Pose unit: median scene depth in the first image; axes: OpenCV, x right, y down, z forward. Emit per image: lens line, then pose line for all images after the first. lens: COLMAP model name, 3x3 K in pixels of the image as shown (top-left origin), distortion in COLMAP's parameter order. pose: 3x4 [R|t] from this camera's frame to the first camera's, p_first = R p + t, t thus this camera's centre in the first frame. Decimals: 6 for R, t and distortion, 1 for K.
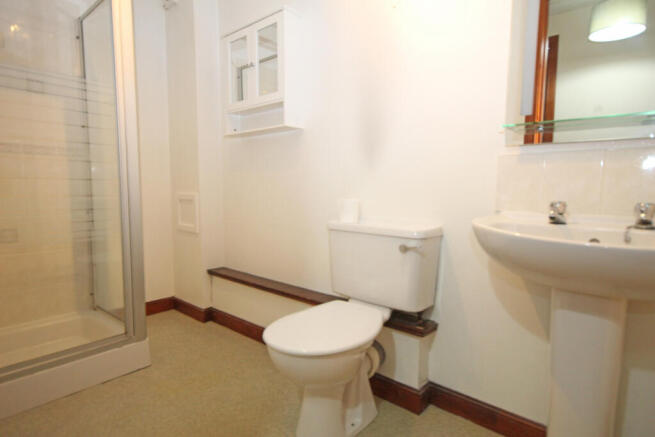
lens RADIAL K [[357.6, 0, 331.3], [0, 357.6, 219.9], [0, 0, 1]] dist [0.017784, -0.000169]
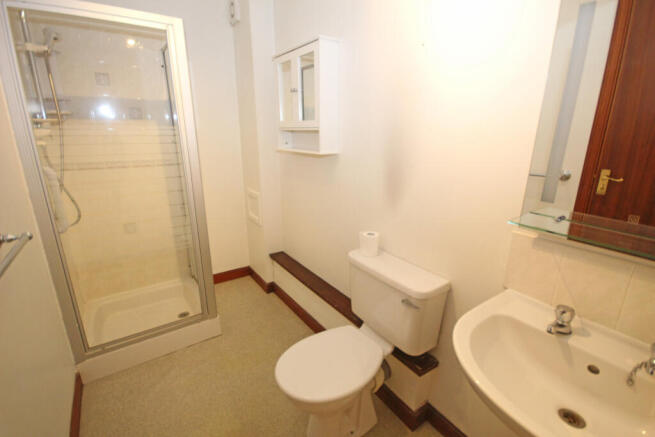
lens RADIAL K [[301.9, 0, 332.8], [0, 301.9, 219.3], [0, 0, 1]] dist [-0.003000, 0.000148]
pose [[0.969763, 0.070013, -0.233791, 0.136489], [-0.023152, 0.980038, 0.197455, -0.251543], [0.242948, -0.186072, 0.952026, 0.105221]]
